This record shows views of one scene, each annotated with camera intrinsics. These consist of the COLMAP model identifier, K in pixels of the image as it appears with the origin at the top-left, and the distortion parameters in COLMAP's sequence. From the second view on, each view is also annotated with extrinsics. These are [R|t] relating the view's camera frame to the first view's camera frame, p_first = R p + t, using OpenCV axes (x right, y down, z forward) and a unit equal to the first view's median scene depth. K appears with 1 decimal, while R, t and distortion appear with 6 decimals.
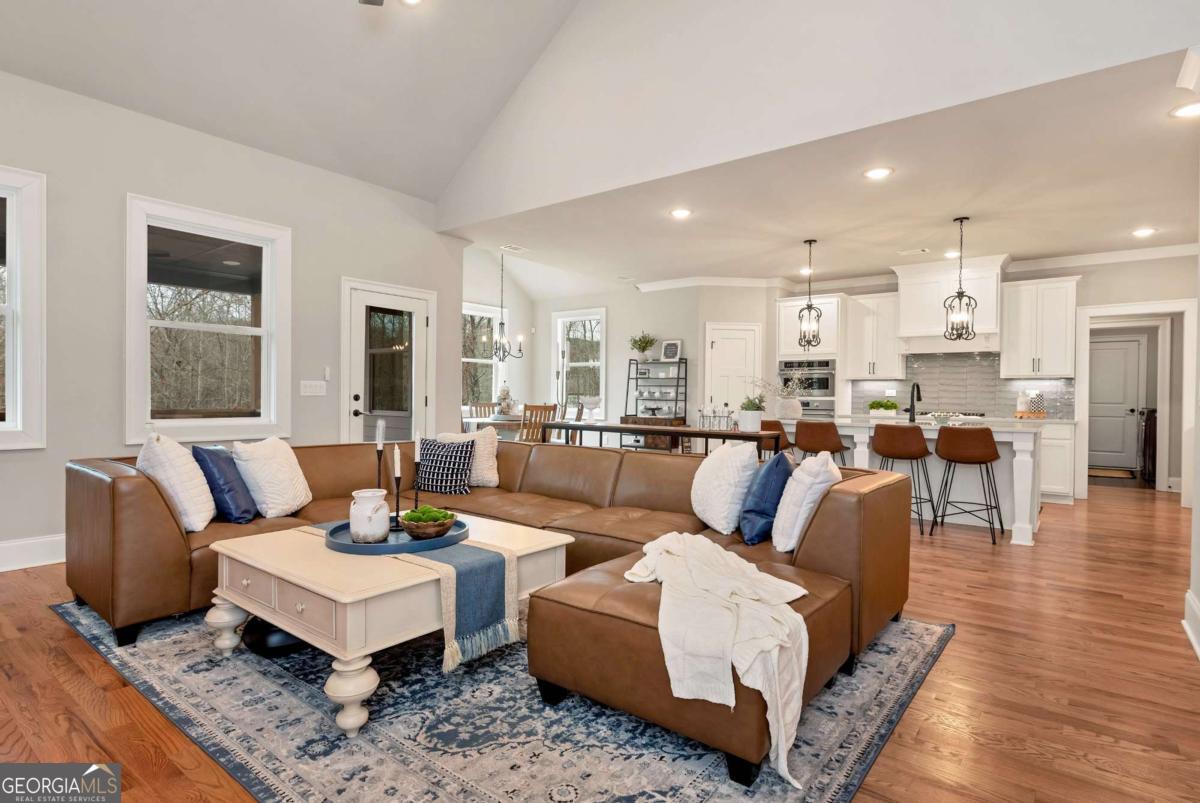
lens RADIAL K [[620.1, 0, 600.0], [0, 620.1, 401.5], [0, 0, 1]] dist [0.001116, 0.000126]
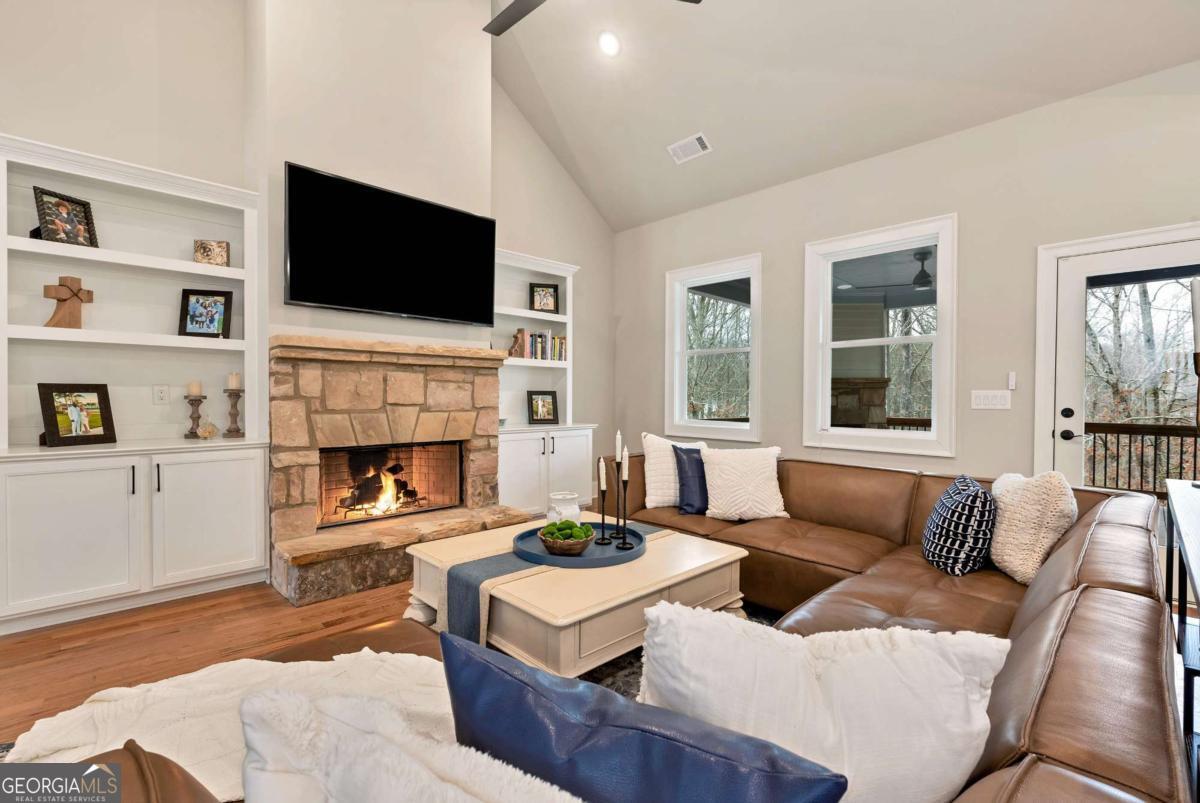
lens RADIAL K [[527.5, 0, 600.0], [0, 527.5, 401.5], [0, 0, 1]] dist [-0.001399, 0.000073]
pose [[-0.130674, -0.000281, -0.991425, 0.316074], [-0.015574, 0.999877, 0.001769, -0.014405], [0.991303, 0.015671, -0.130663, 0.683127]]
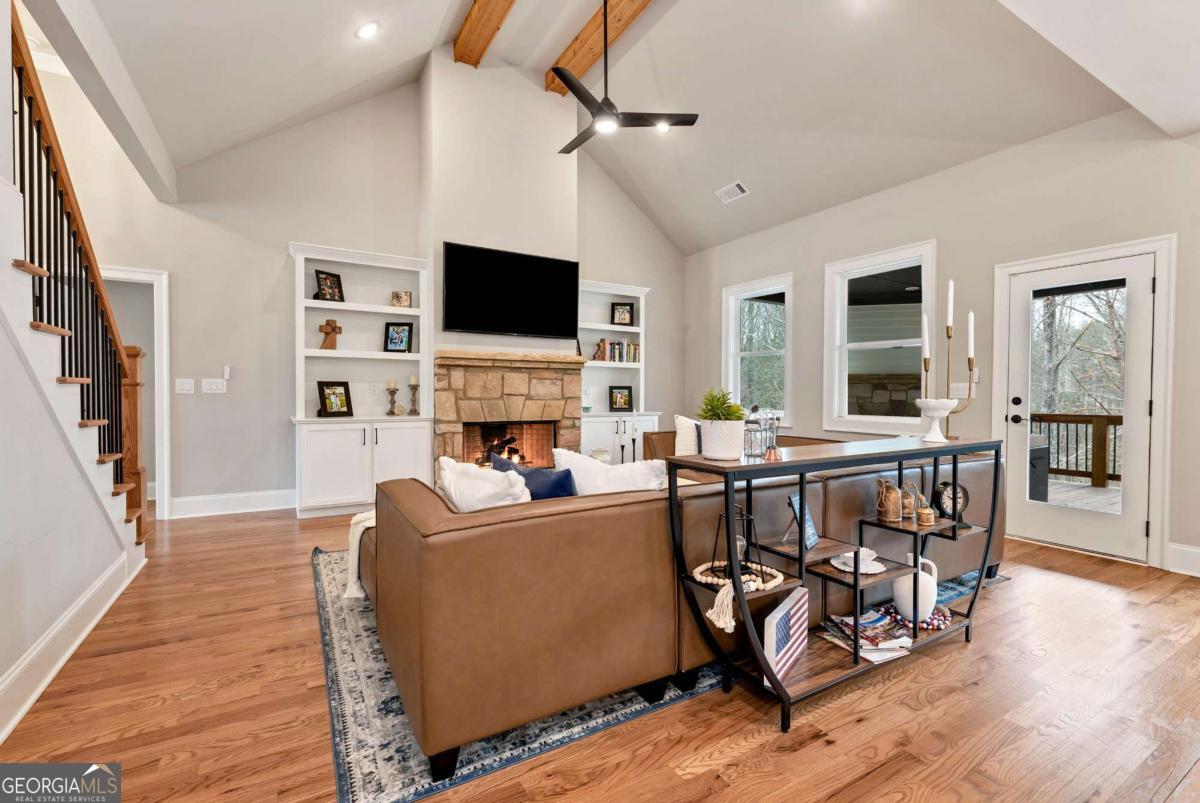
lens RADIAL K [[527.5, 0, 600.0], [0, 527.5, 401.5], [0, 0, 1]] dist [-0.001399, 0.000073]
pose [[-0.362733, 0.001697, -0.931891, 0.595570], [-0.017517, 0.999809, 0.008639, -0.002063], [0.931728, 0.019457, -0.362634, 0.891392]]
